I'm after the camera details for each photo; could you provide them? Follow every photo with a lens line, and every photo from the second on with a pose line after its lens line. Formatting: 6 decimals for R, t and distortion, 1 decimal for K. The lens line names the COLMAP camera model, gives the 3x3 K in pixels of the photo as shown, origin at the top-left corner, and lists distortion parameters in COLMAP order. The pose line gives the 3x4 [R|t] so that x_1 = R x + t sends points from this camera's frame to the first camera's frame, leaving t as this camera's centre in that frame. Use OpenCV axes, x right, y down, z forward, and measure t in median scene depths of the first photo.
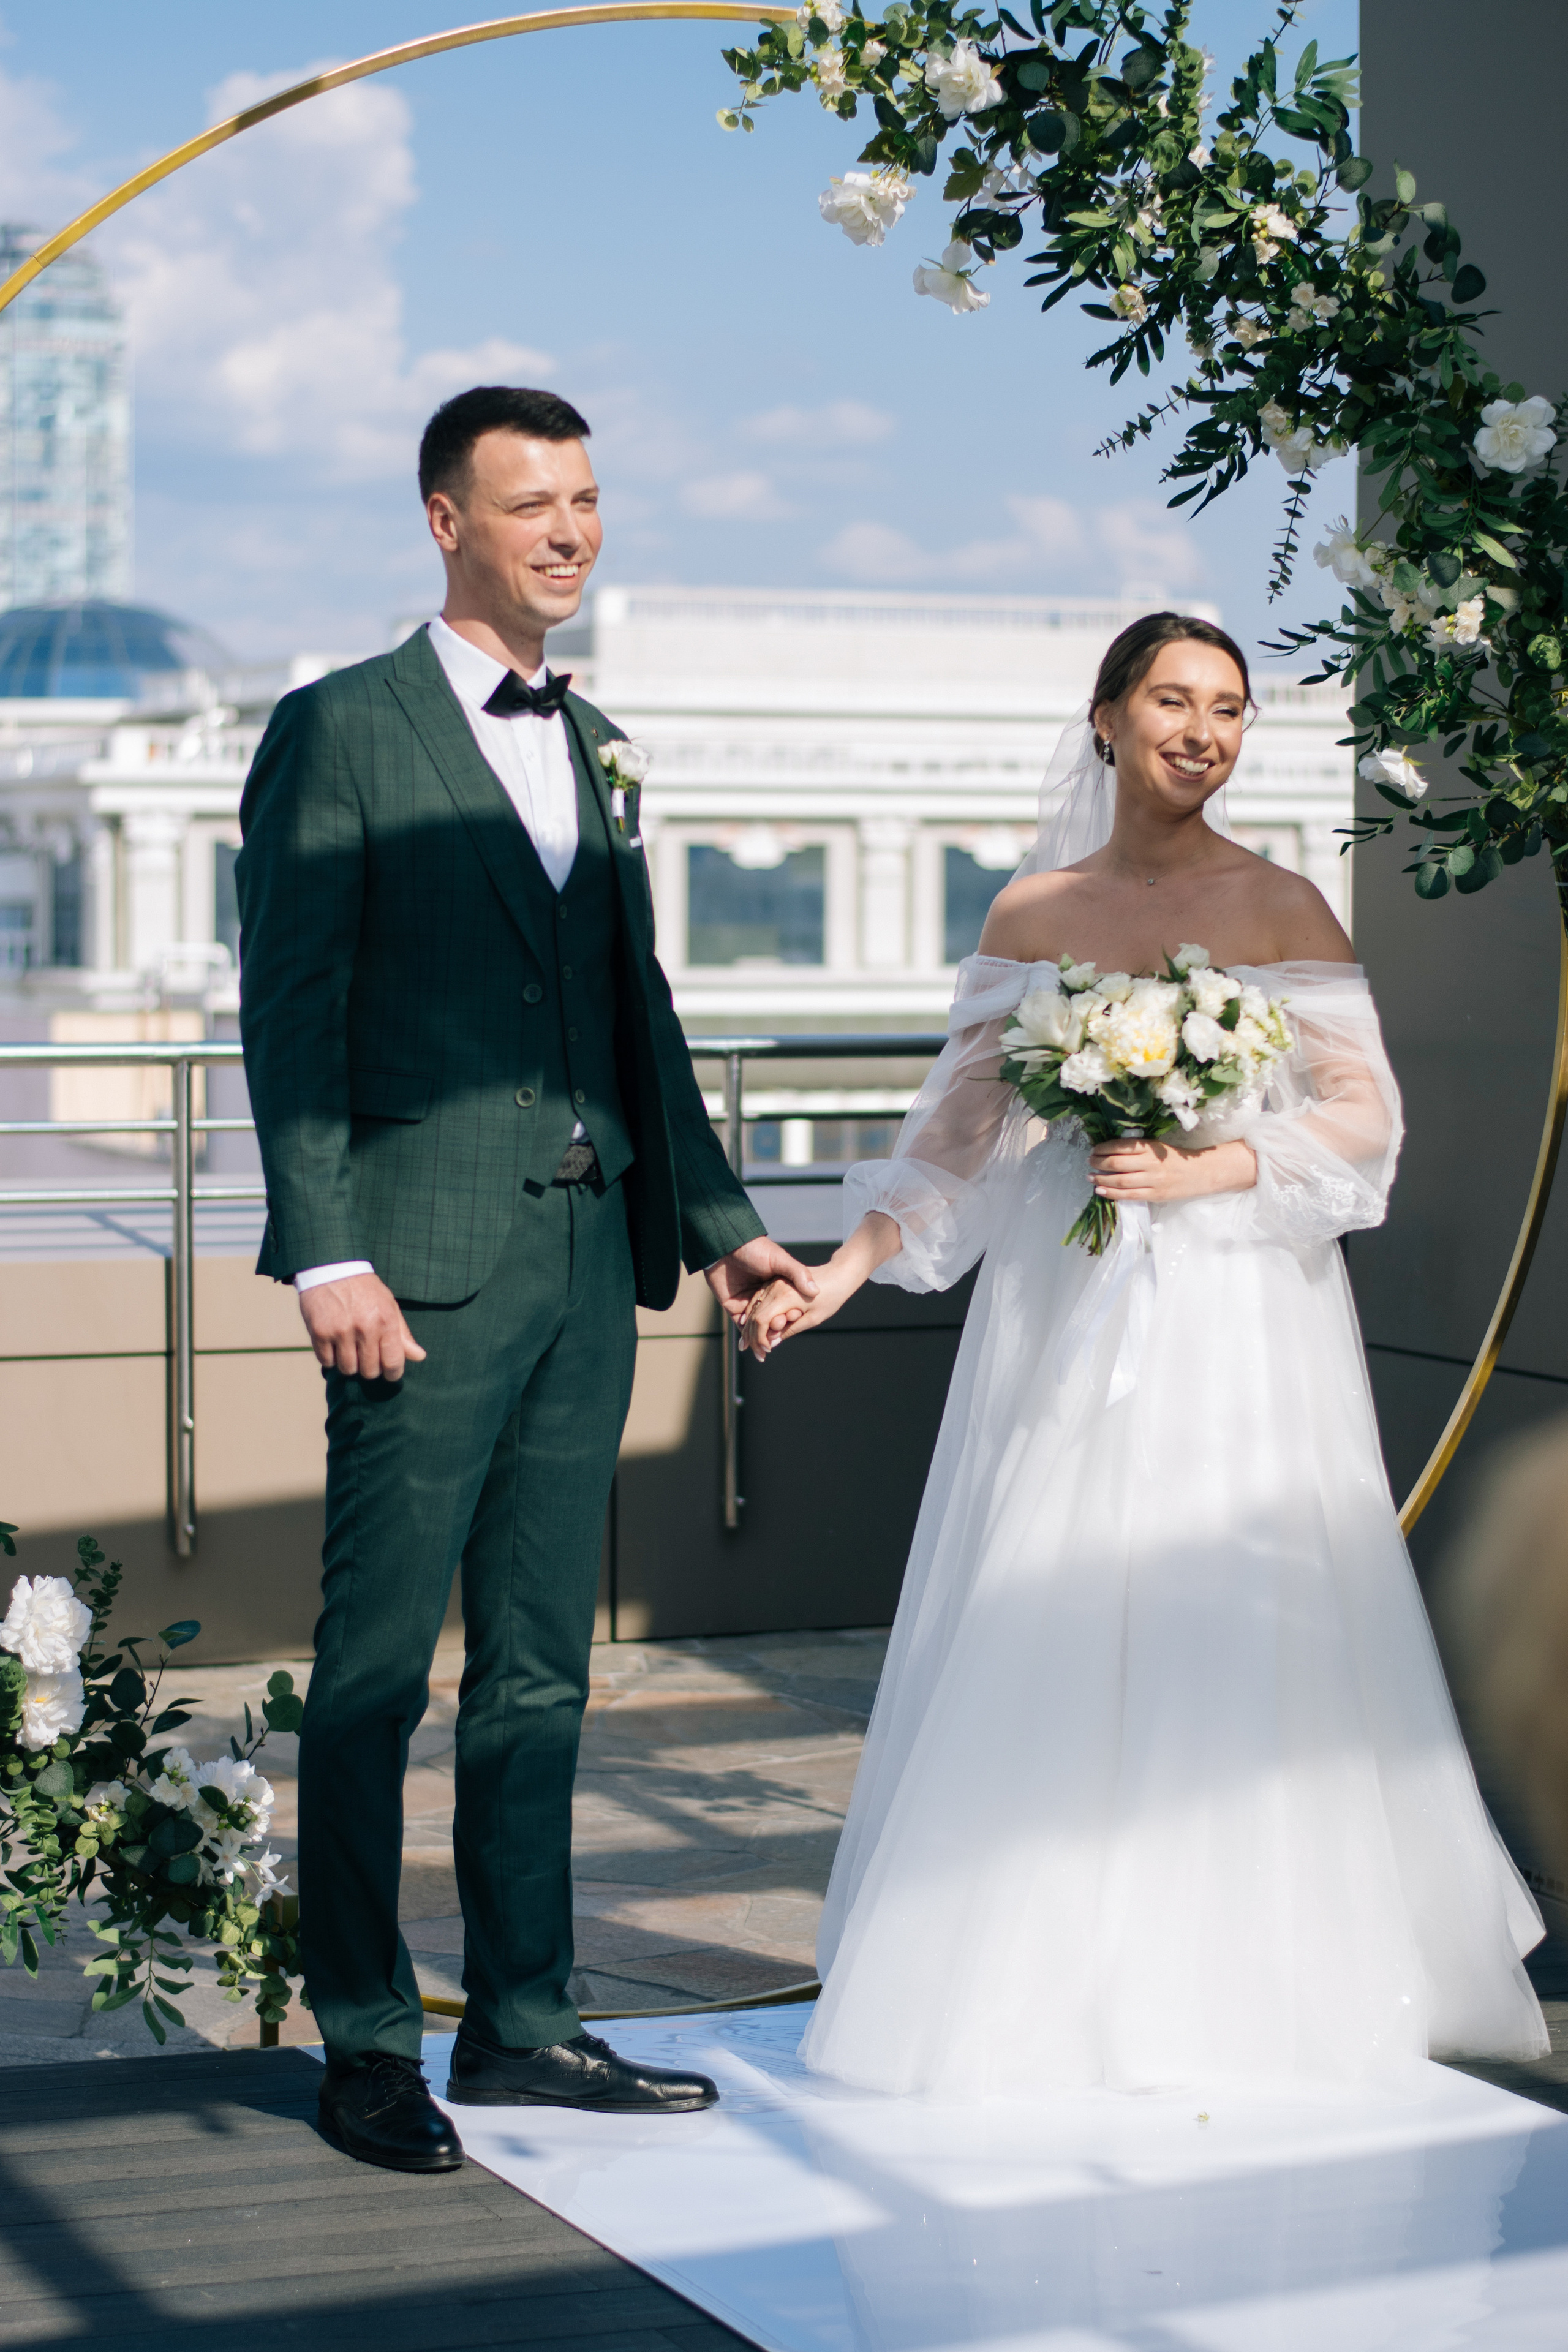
lens RADIAL K [[5065.9, 0, 784.0], [0, 5065.9, 1176.0], [0, 0, 1]] dist [-0.127368, 0.042834]
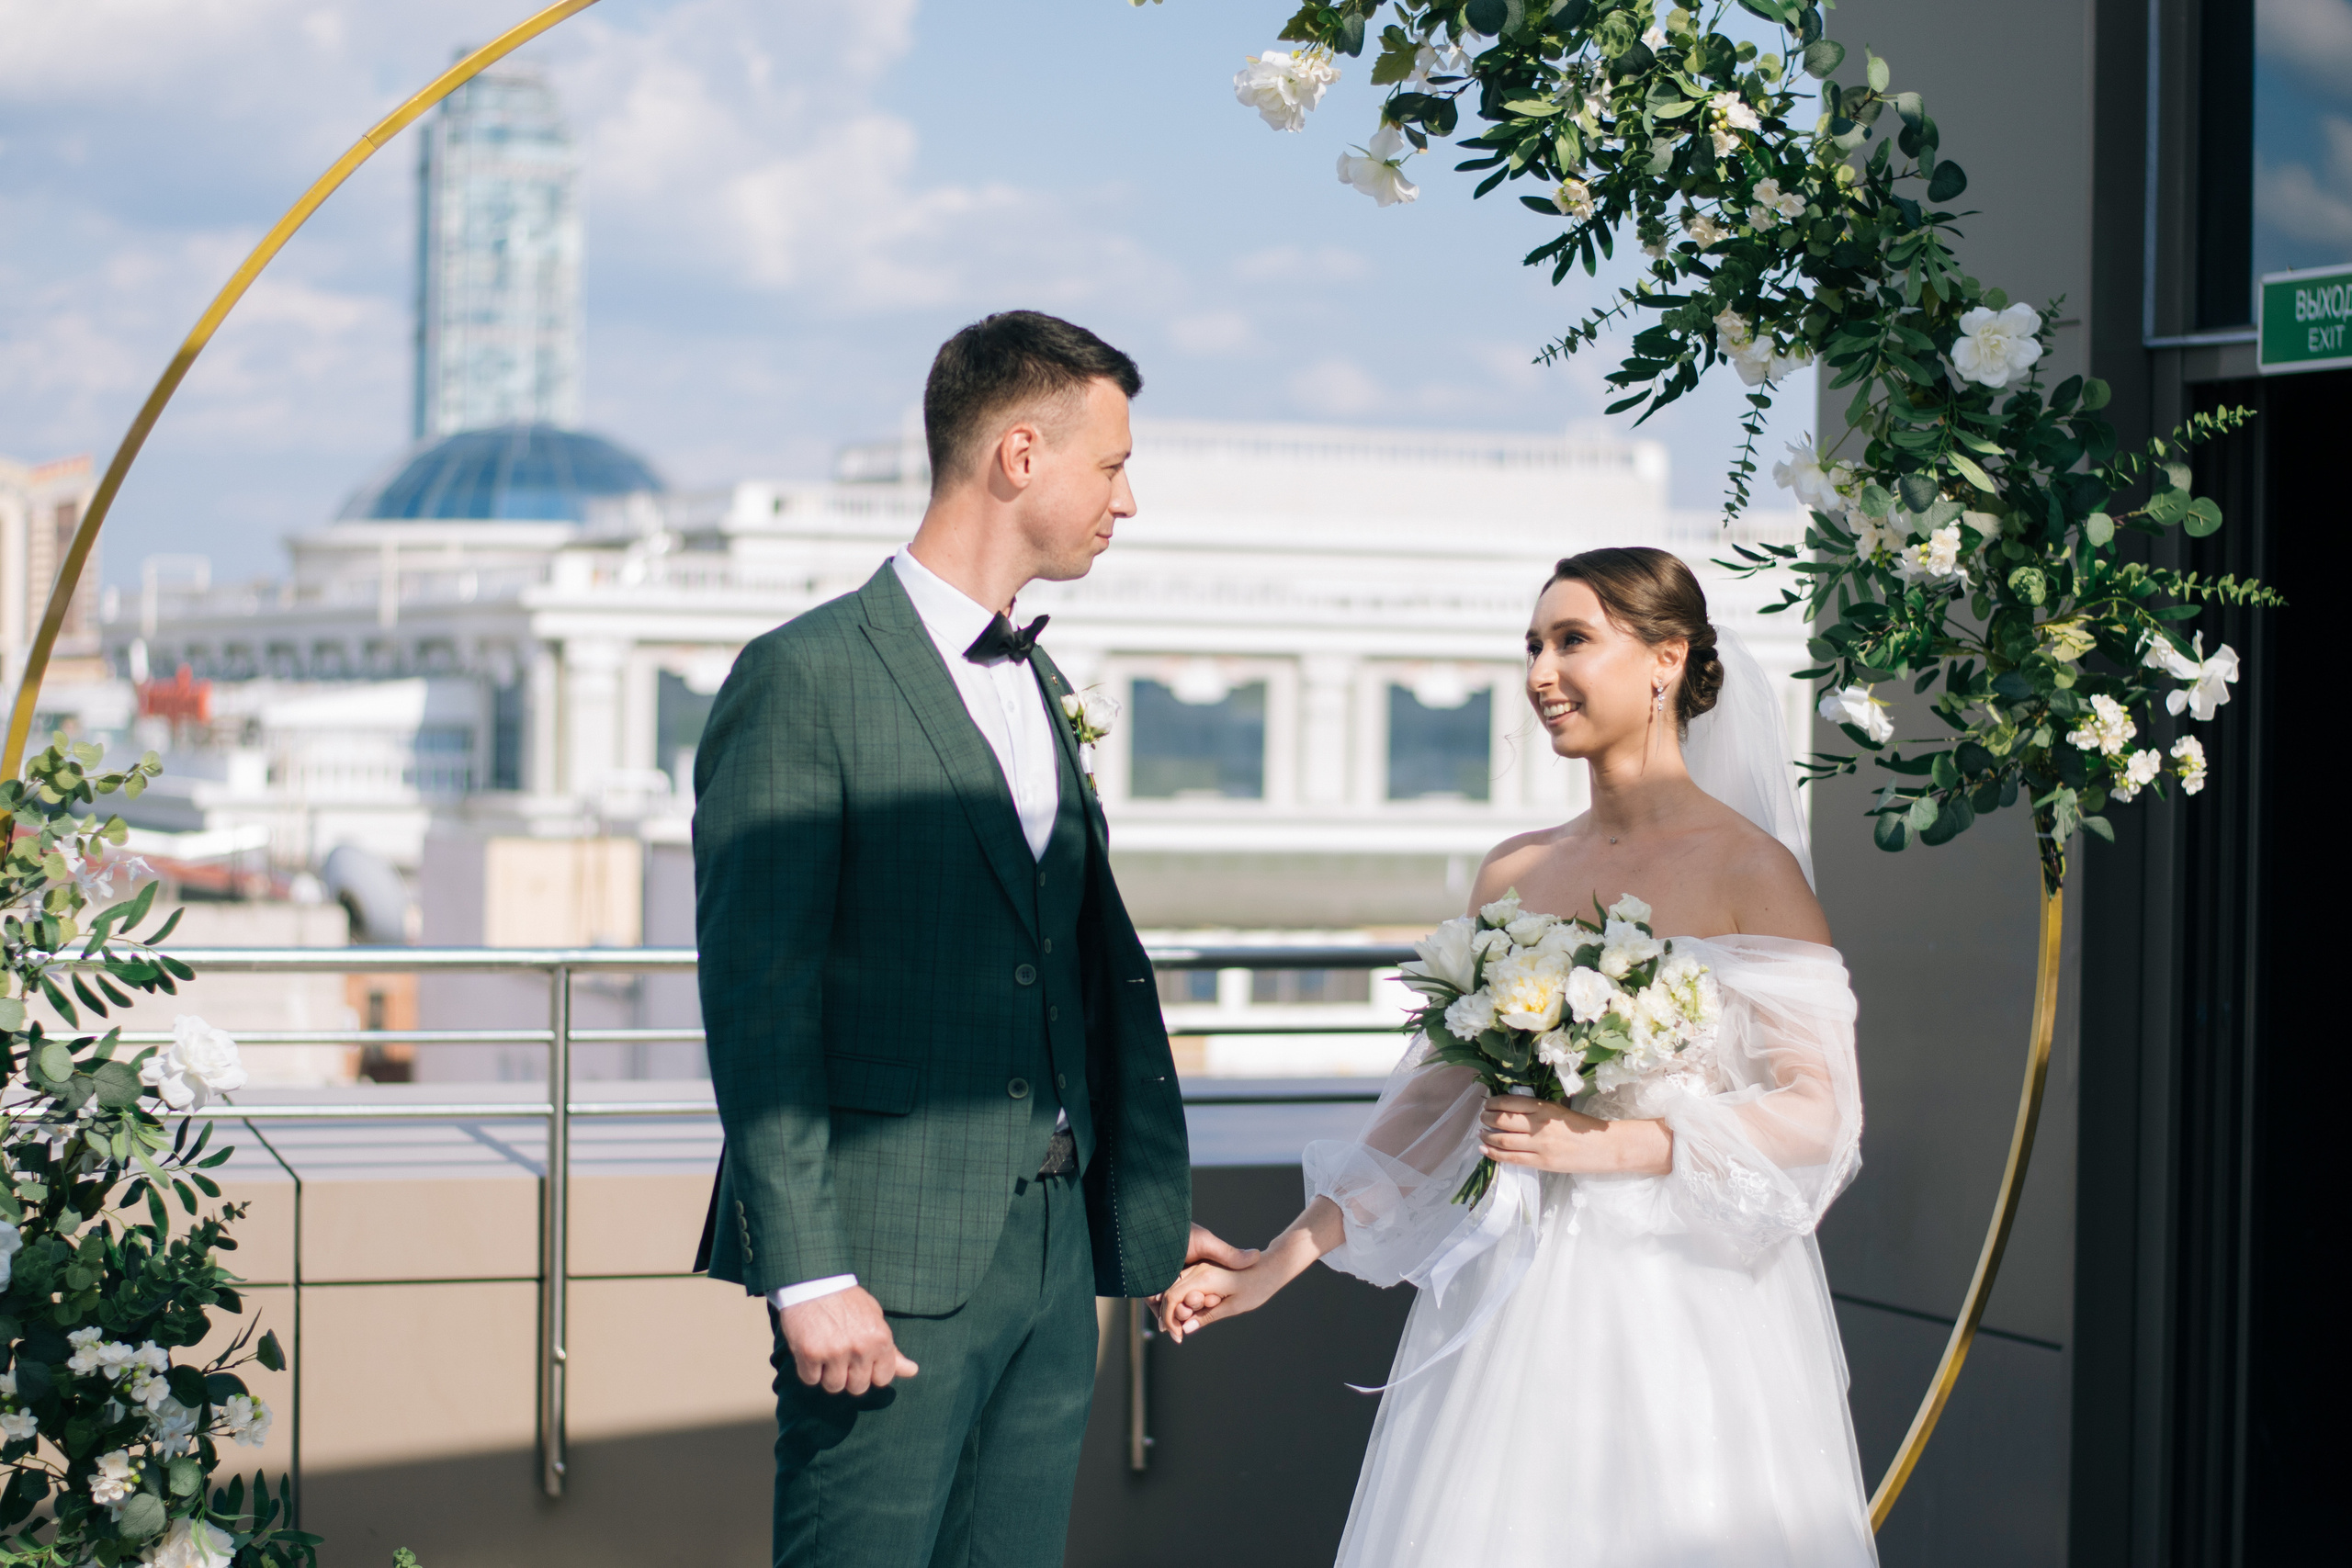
lens RADIAL K [[5015.1, 0, 1176.0], [0, 5015.1, 784.0], [0, 0, 1]] dist [-0.060186, -0.316895]
pose [[0.999864, 0.012596, -0.010648, 0.007360], [-0.013028, 0.999050, -0.041577, -0.028257], [0.010114, 0.041710, 0.999079, 0.097668]]
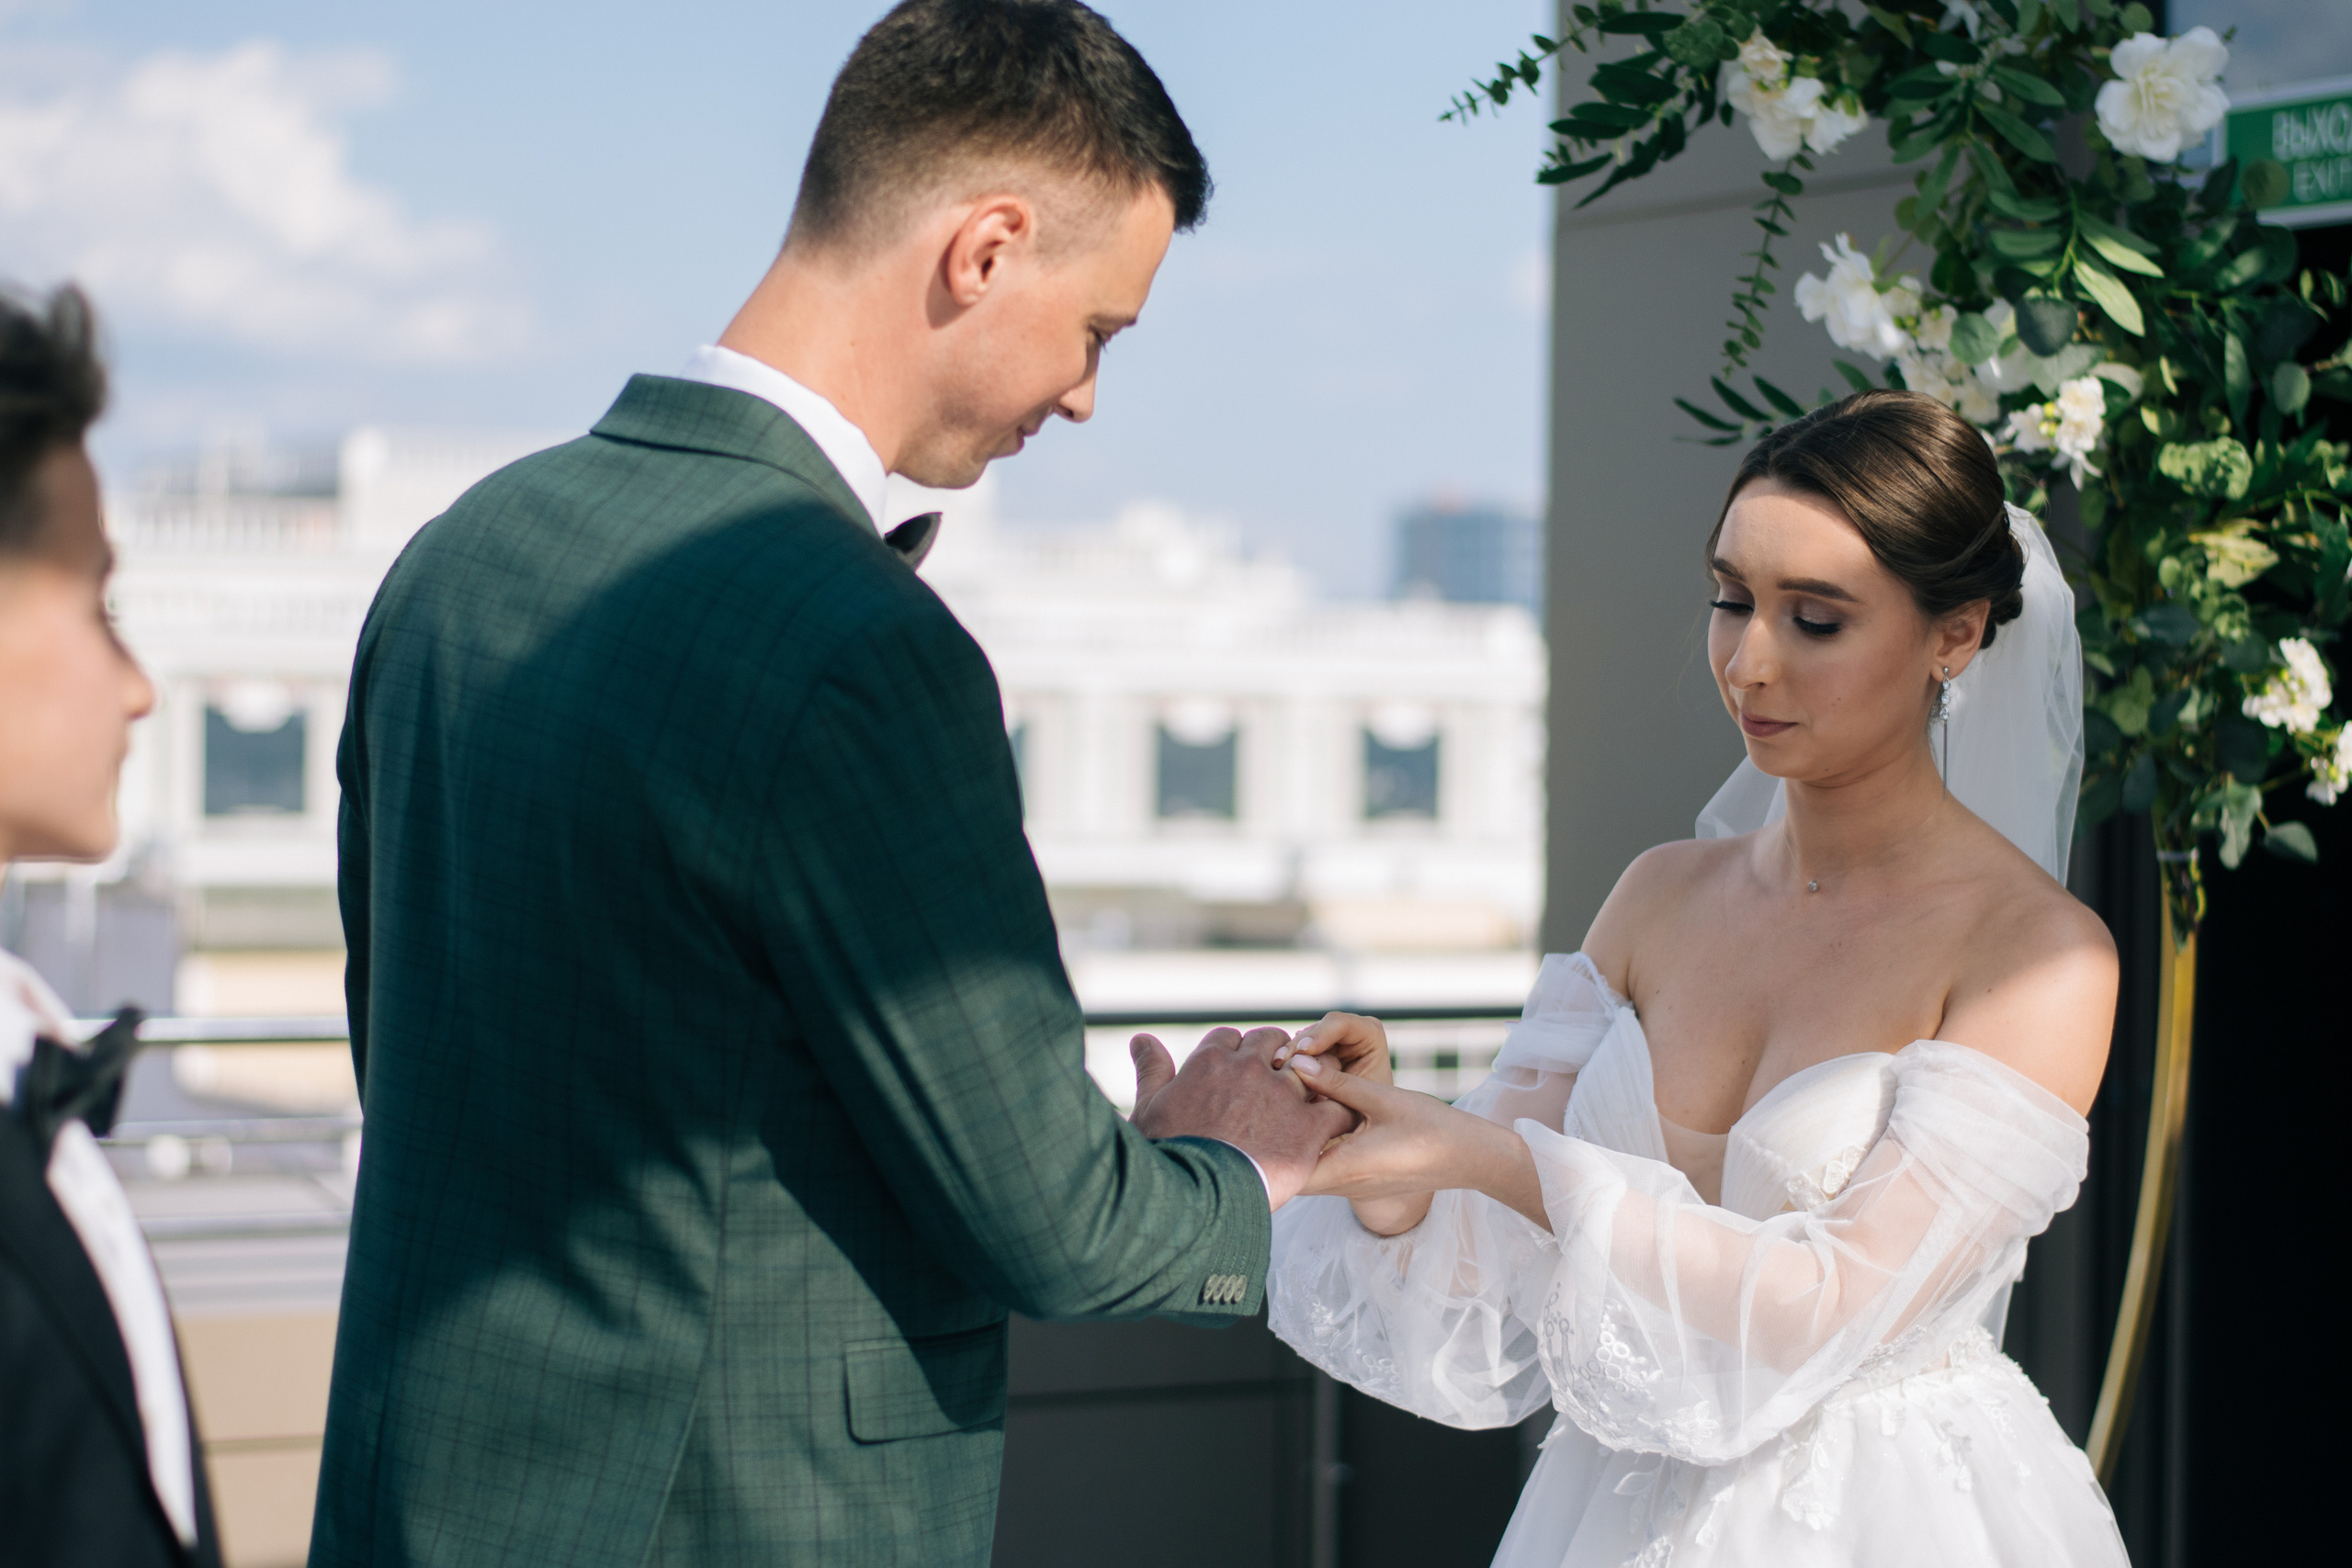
lens RADIAL K [[5118.1, 0, 1176.0], [0, 5118.1, 784.0], [0, 0, 1]] dist [-0.011238, 4.334532]
pose [[0.993276, 0.018682, 0.114257, -0.036530], [-0.013648, 0.998908, -0.044682, -0.038017], [-0.114967, 0.042822, 0.992446, 0.412801]]
